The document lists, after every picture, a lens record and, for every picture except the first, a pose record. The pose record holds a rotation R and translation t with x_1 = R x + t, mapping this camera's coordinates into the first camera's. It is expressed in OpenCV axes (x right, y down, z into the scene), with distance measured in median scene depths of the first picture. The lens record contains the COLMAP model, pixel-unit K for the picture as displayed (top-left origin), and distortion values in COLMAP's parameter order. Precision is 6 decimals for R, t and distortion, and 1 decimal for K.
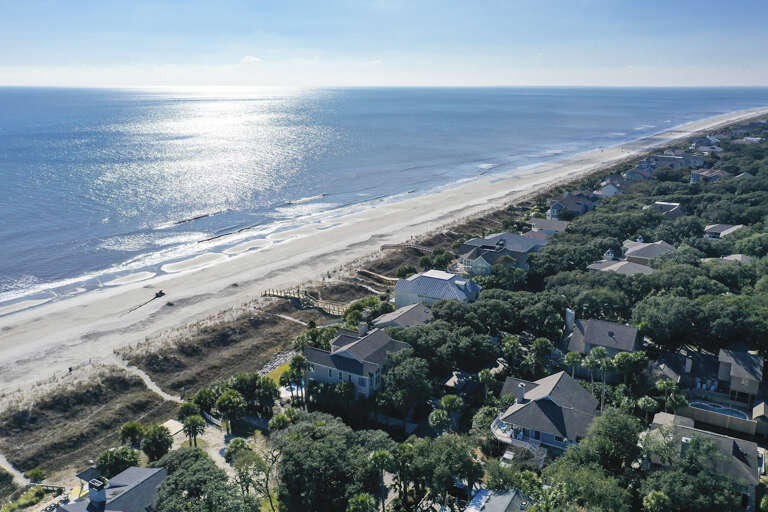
lens RADIAL K [[616.3, 0, 384.0], [0, 616.3, 256.0], [0, 0, 1]] dist [0.005288, 0.002485]
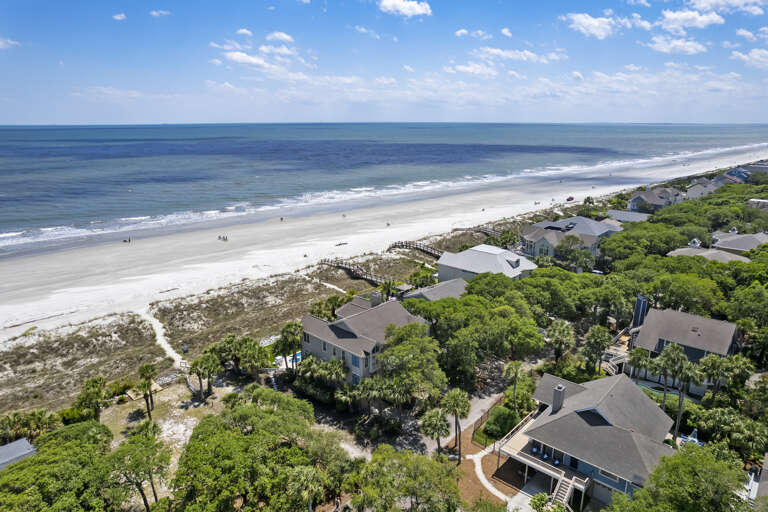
lens RADIAL K [[481.6, 0, 384.0], [0, 481.6, 256.0], [0, 0, 1]] dist [-0.001534, -0.000828]
pose [[0.976017, 0.057755, -0.209895, 0.080535], [-0.056699, 0.998330, 0.011051, 0.036935], [0.210183, 0.001114, 0.977661, 0.250391]]
